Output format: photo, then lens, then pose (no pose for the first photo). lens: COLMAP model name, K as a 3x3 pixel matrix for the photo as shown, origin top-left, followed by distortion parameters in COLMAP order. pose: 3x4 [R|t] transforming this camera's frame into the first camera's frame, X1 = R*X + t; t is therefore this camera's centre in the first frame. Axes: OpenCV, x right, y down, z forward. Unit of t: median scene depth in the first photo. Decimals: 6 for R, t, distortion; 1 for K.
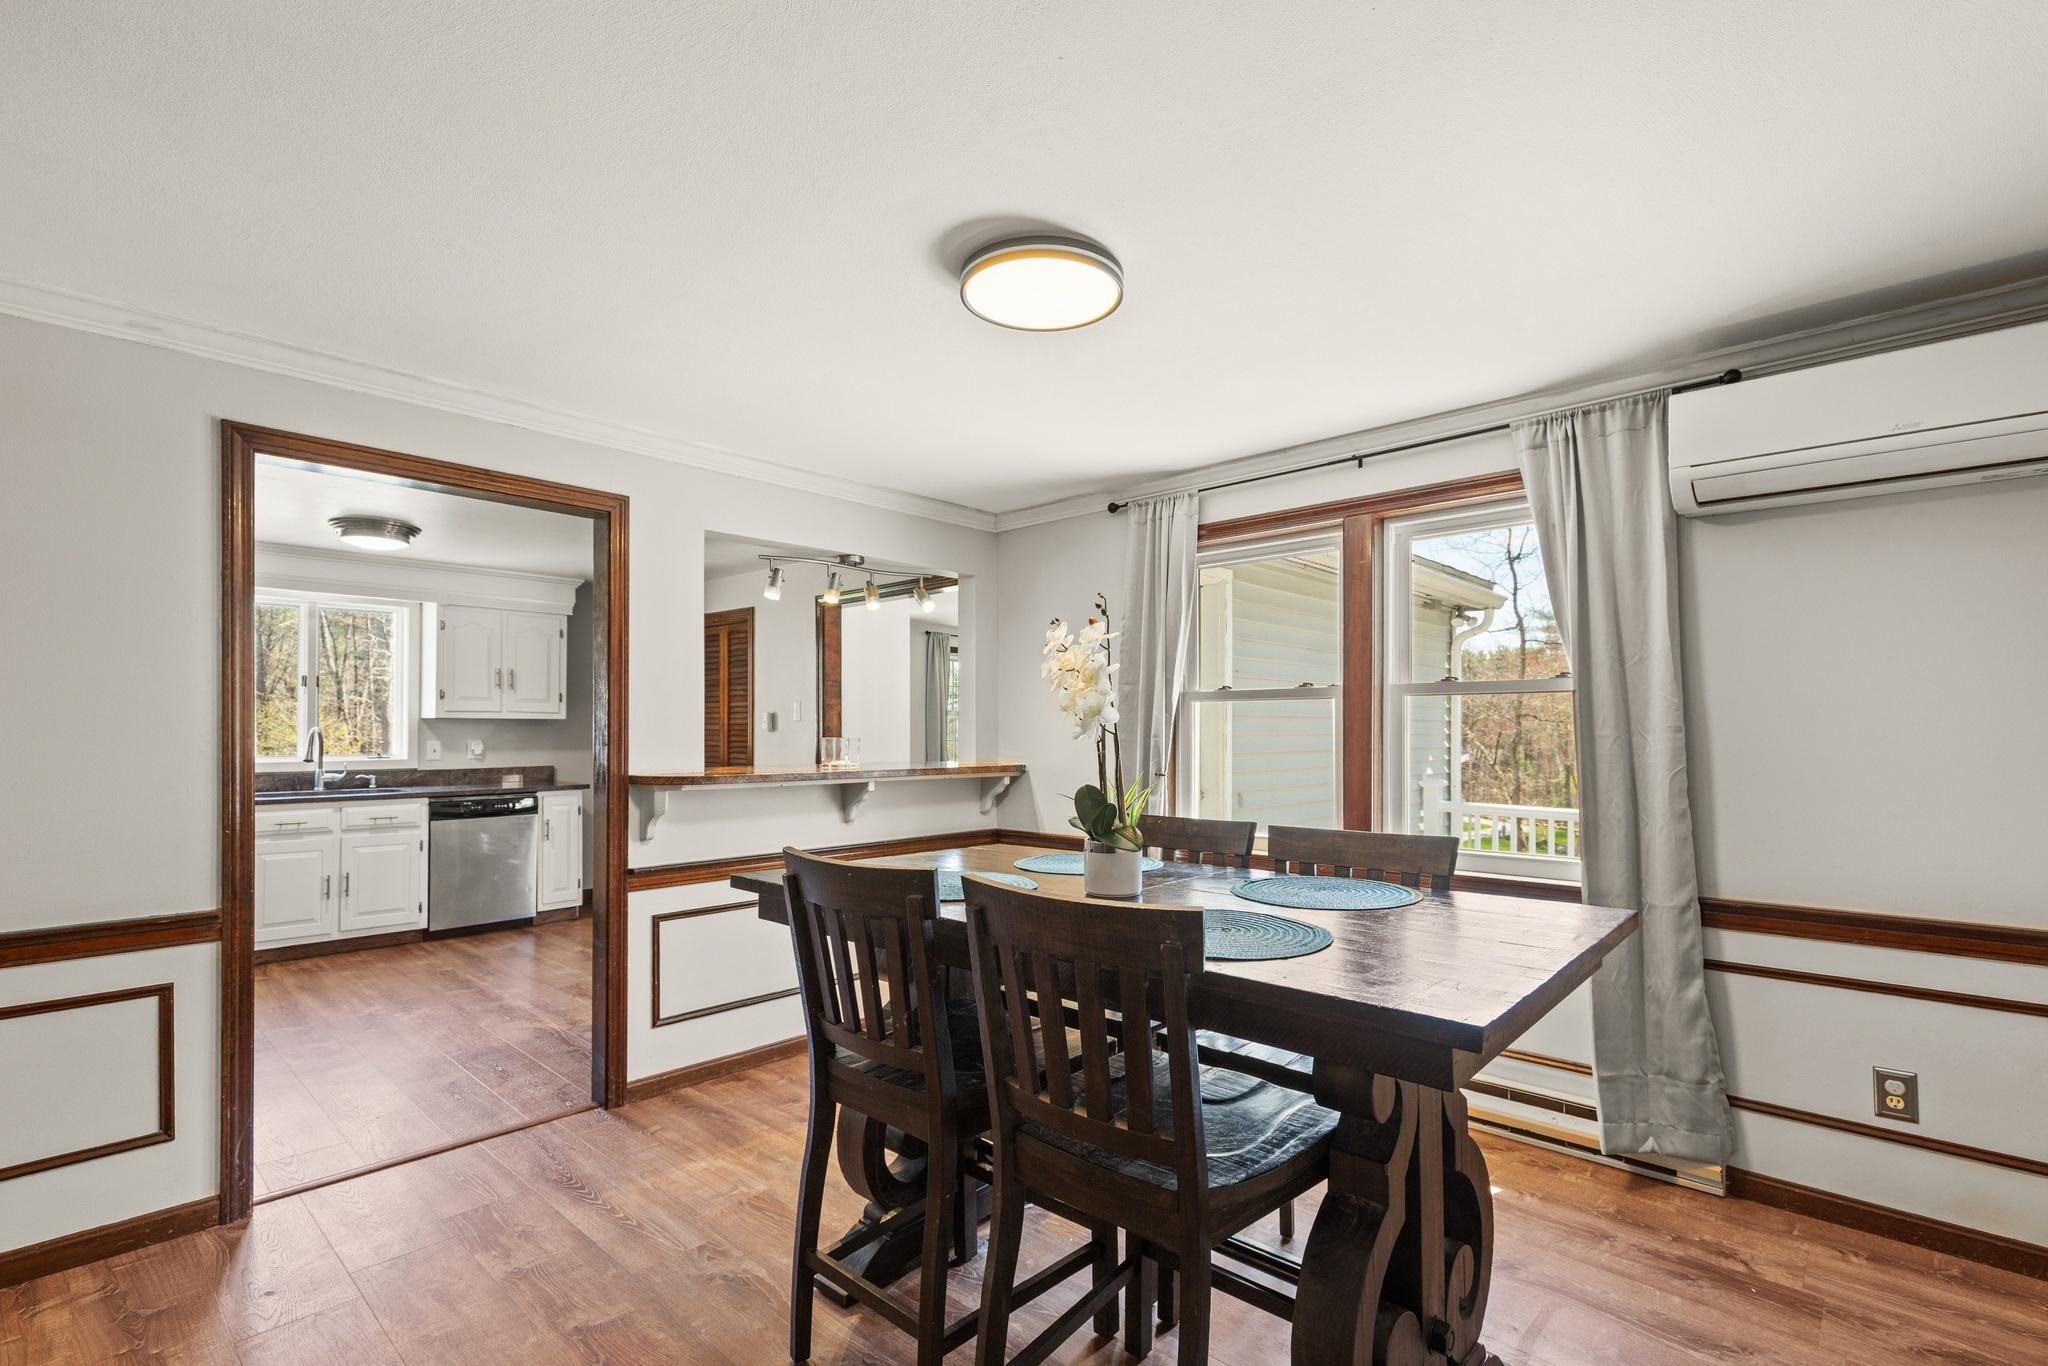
lens RADIAL K [[918.4, 0, 1025.0], [0, 918.4, 723.1], [0, 0, 1]] dist [0.000250, -0.000176]
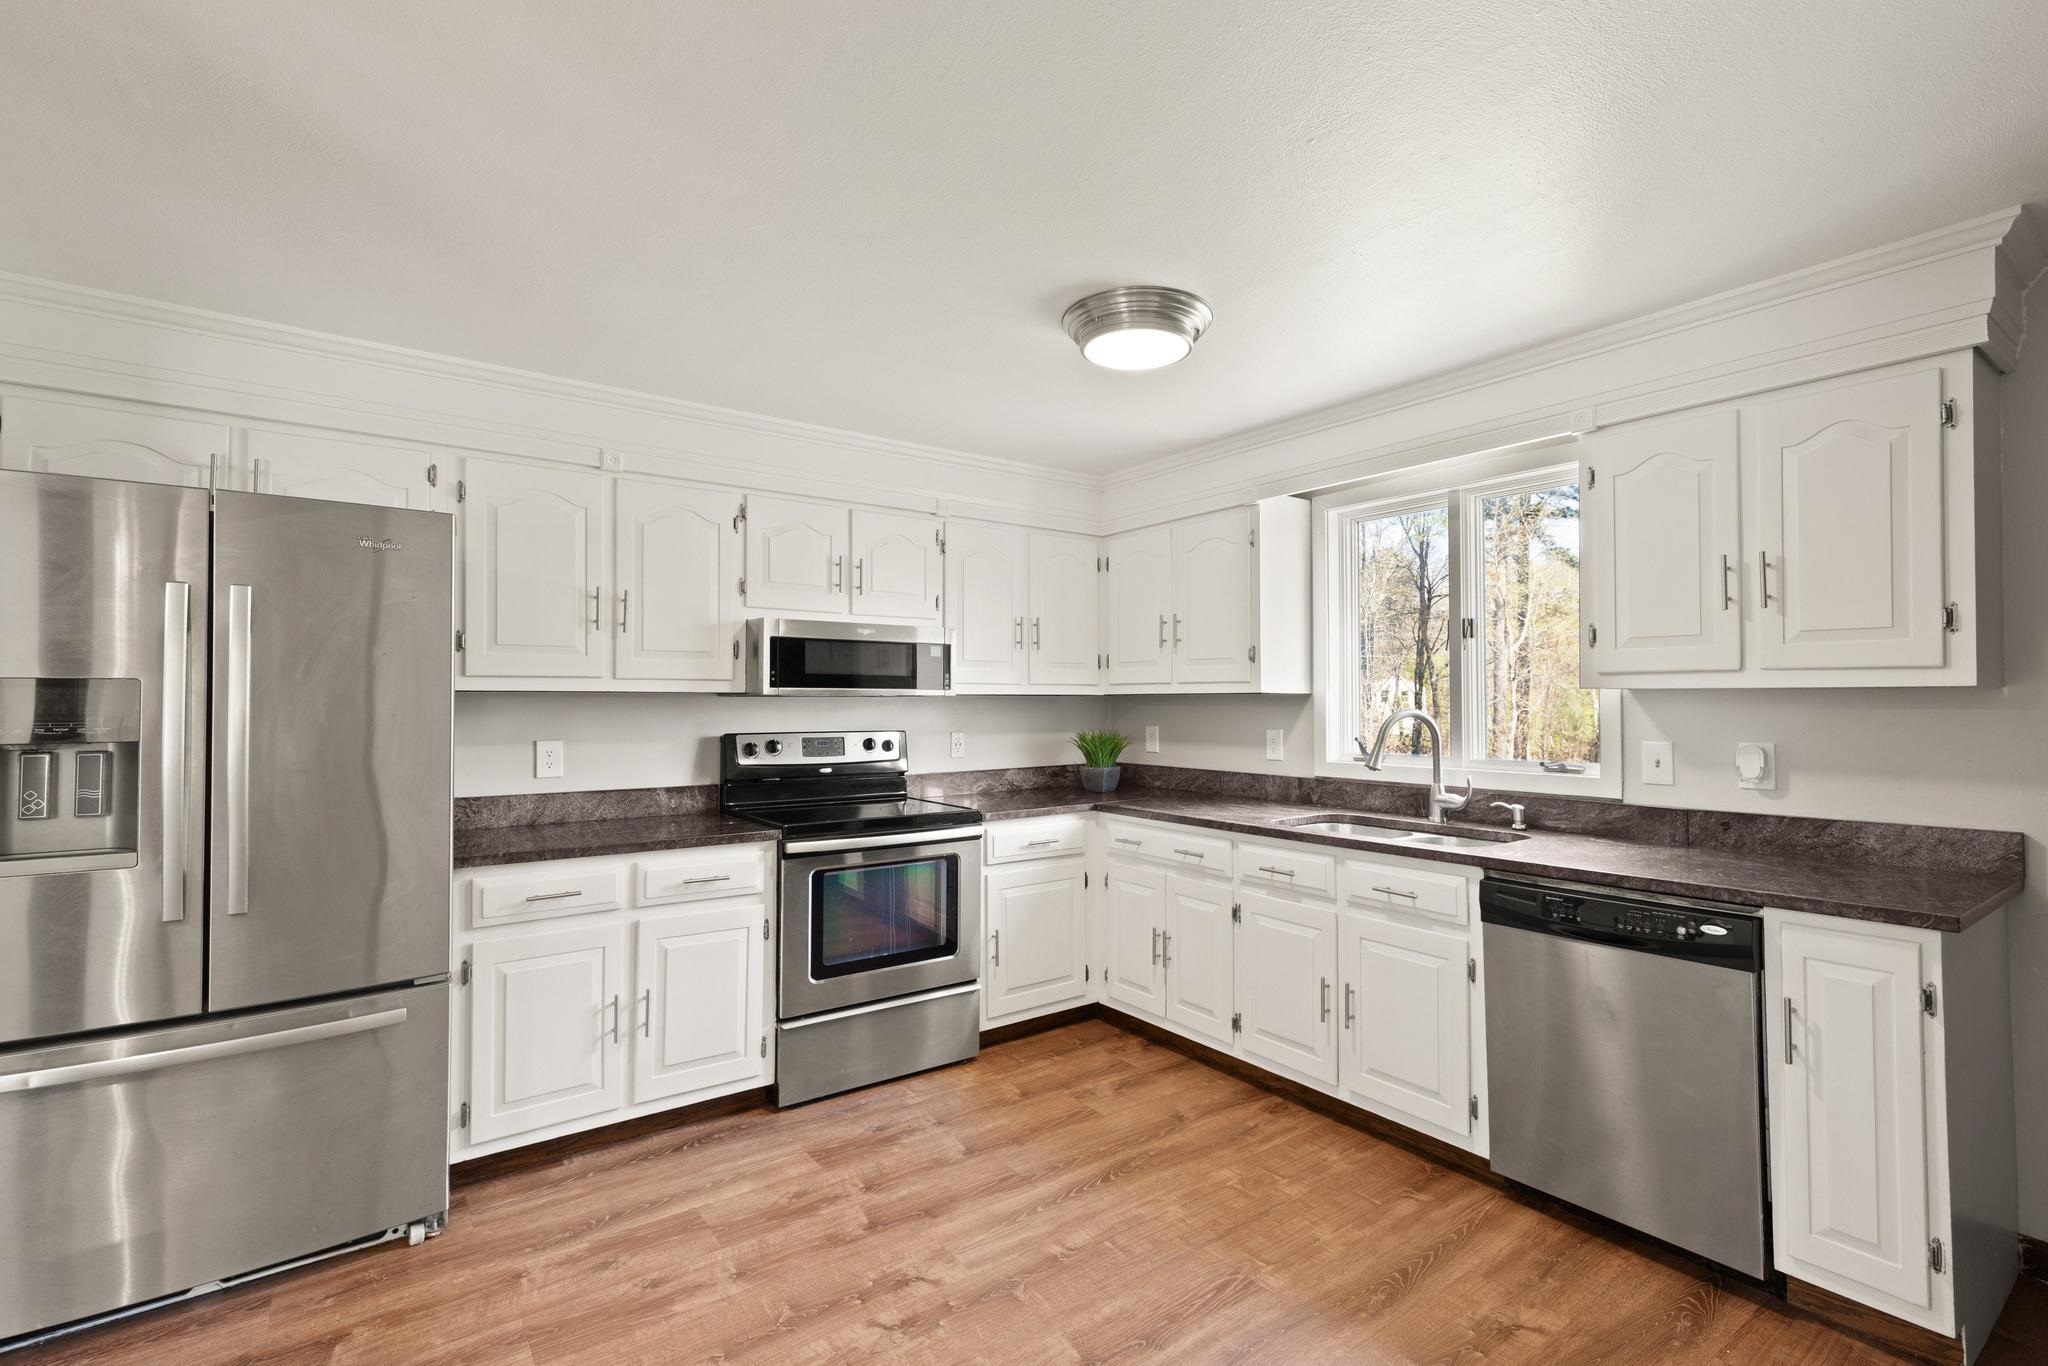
lens RADIAL K [[933.1, 0, 1026.7], [0, 933.1, 683.3], [0, 0, 1]] dist [0.001859, -0.000810]
pose [[-0.180255, -0.021151, -0.983392, -0.151254], [0.003604, 0.999748, -0.022163, 0.000419], [0.983613, -0.007539, -0.180134, 0.821019]]
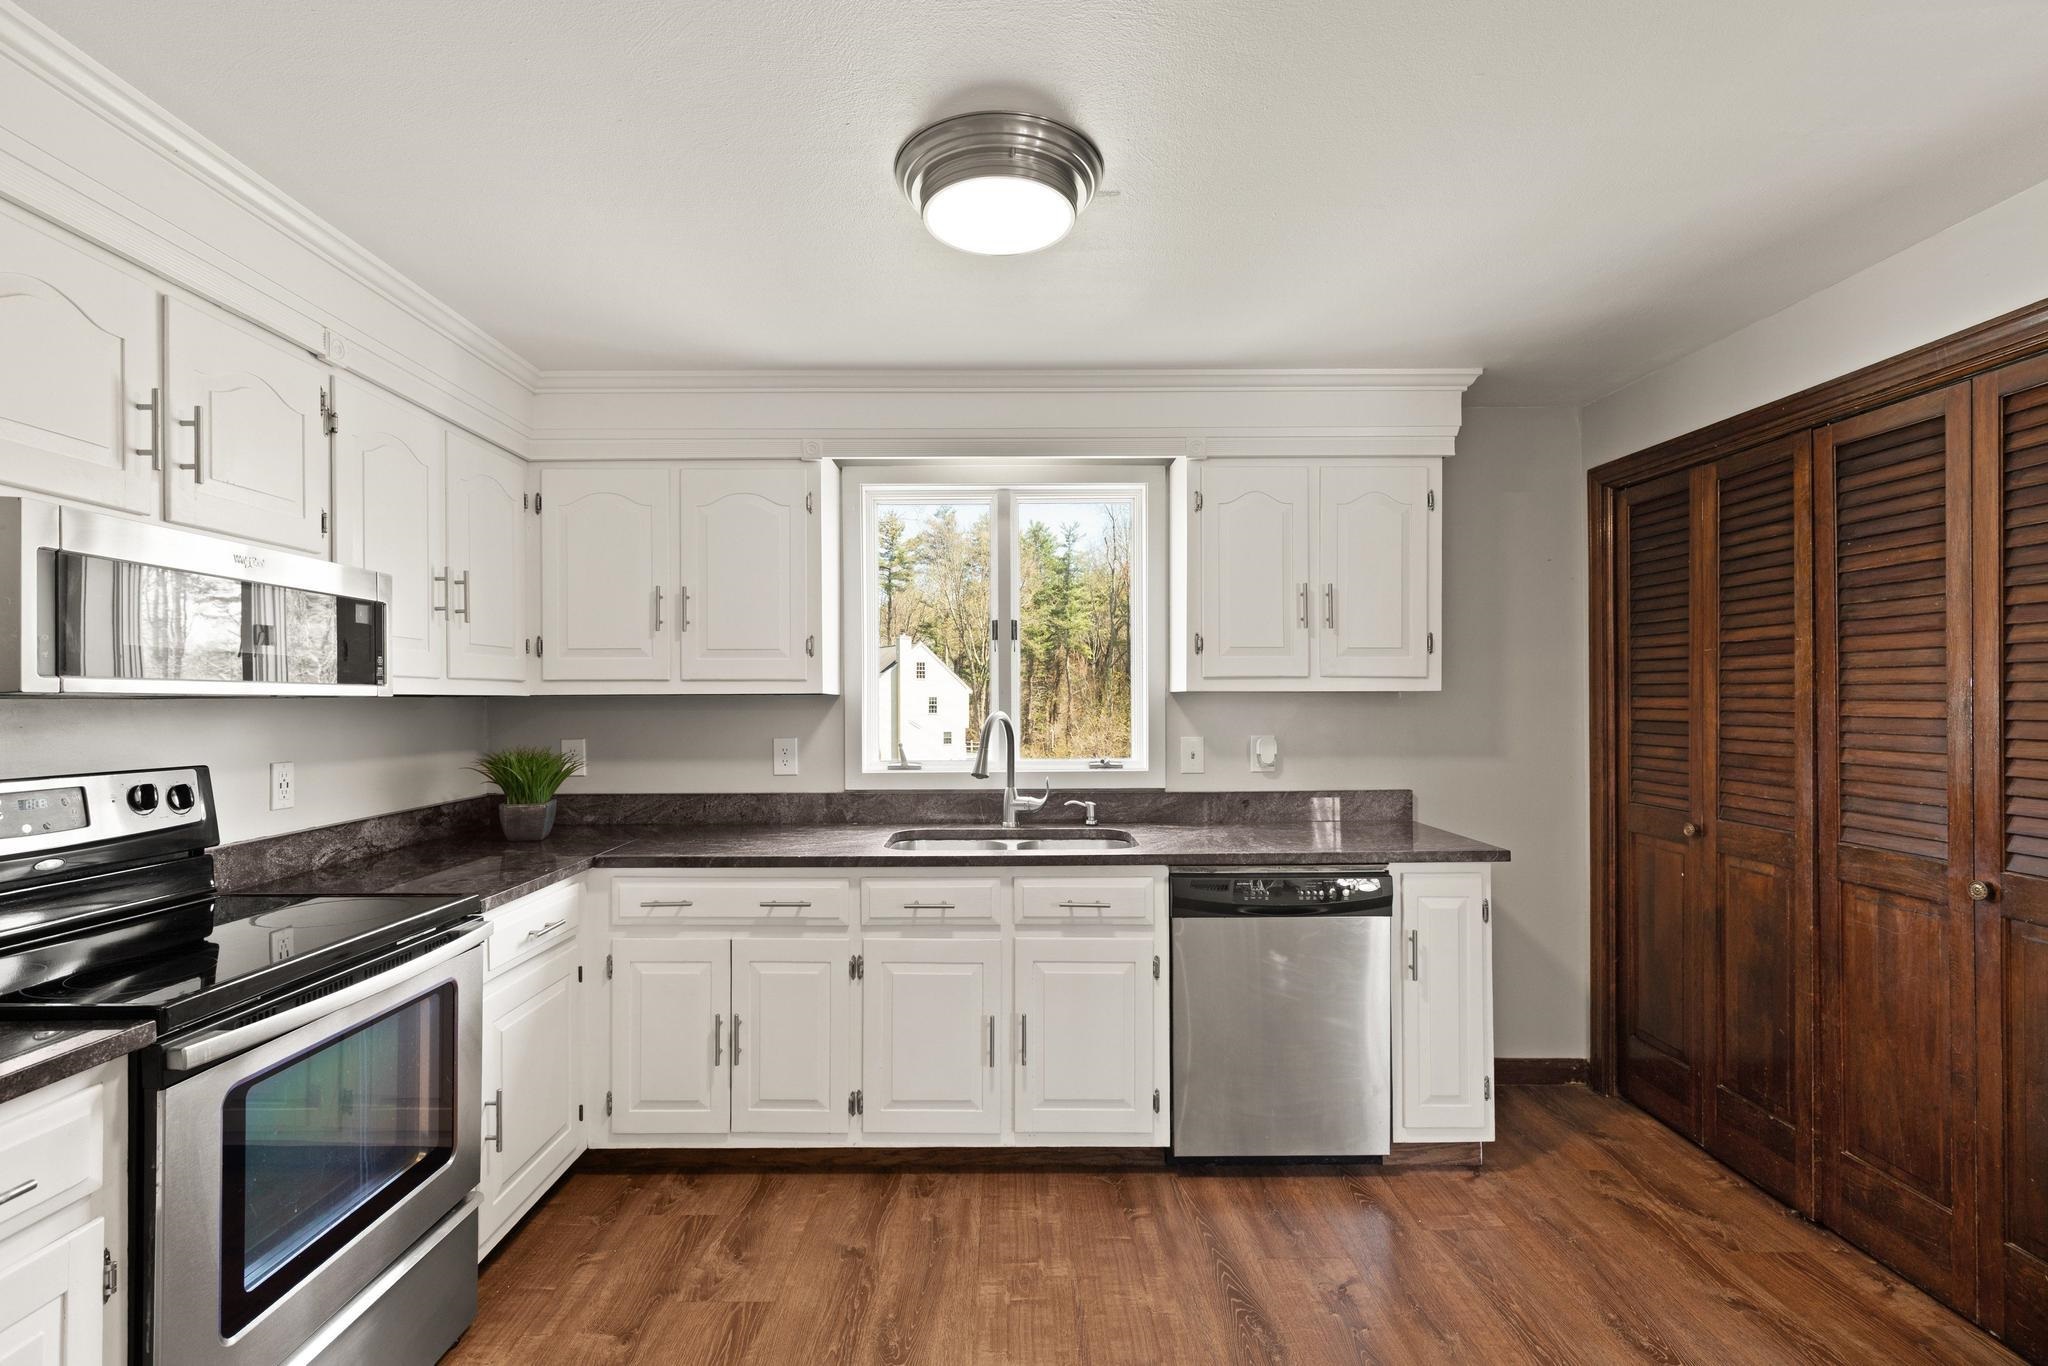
lens RADIAL K [[944.5, 0, 1014.0], [0, 944.5, 700.7], [0, 0, 1]] dist [0.008226, -0.000559]
pose [[0.686980, -0.006053, -0.726651, -0.340721], [0.008940, 0.999960, 0.000123, -0.001798], [0.726621, -0.006581, 0.687007, 0.588917]]
